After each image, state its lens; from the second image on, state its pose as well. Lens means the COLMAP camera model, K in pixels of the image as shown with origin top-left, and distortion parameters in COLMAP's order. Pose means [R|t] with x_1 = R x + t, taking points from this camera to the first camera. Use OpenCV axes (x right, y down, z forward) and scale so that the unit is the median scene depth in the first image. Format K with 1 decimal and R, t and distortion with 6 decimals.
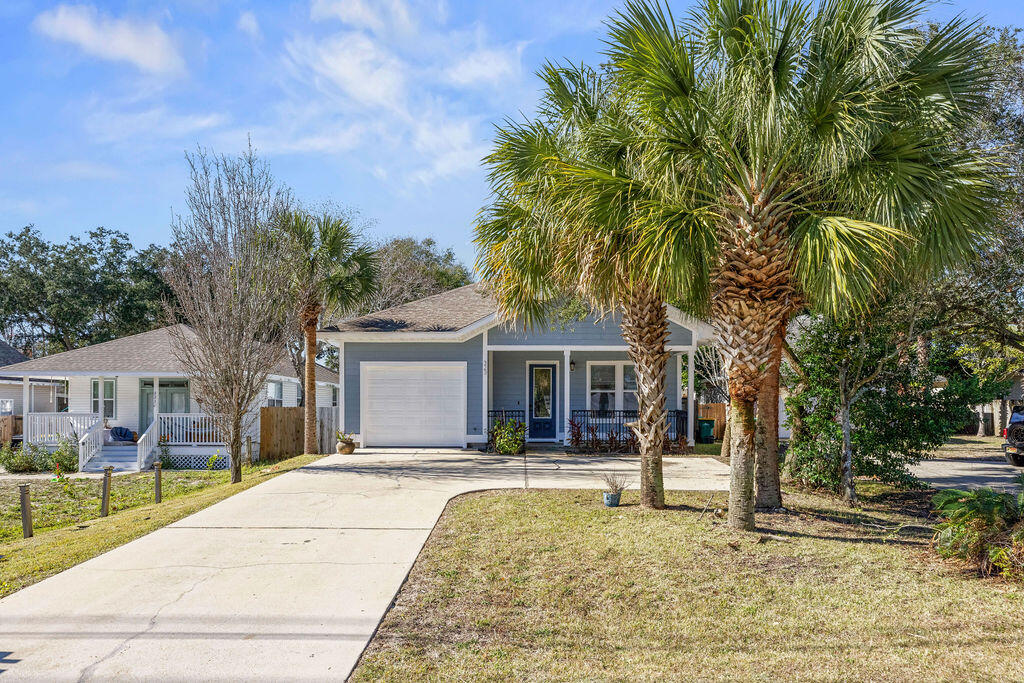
lens RADIAL K [[719.8, 0, 512.3], [0, 719.8, 403.9], [0, 0, 1]] dist [0.013039, 0.001014]
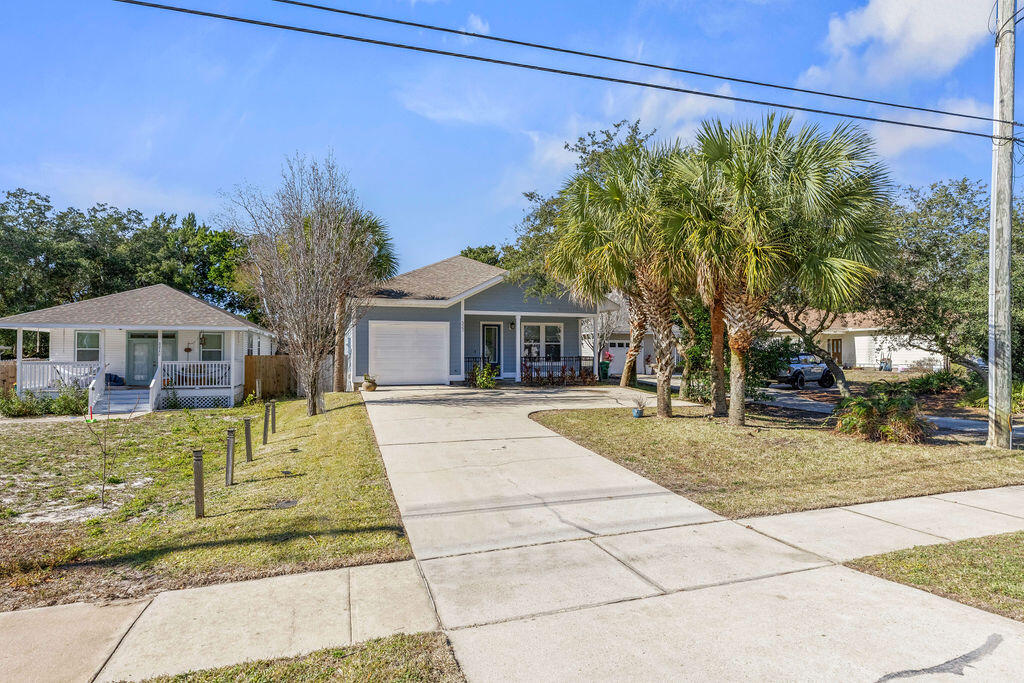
lens RADIAL K [[551.8, 0, 511.7], [0, 551.8, 342.9], [0, 0, 1]] dist [-0.003408, -0.000659]
pose [[0.940140, 0.003316, 0.340773, -0.310638], [0.001455, 0.999905, -0.013742, -0.003948], [-0.340786, 0.013415, 0.940045, -0.031594]]
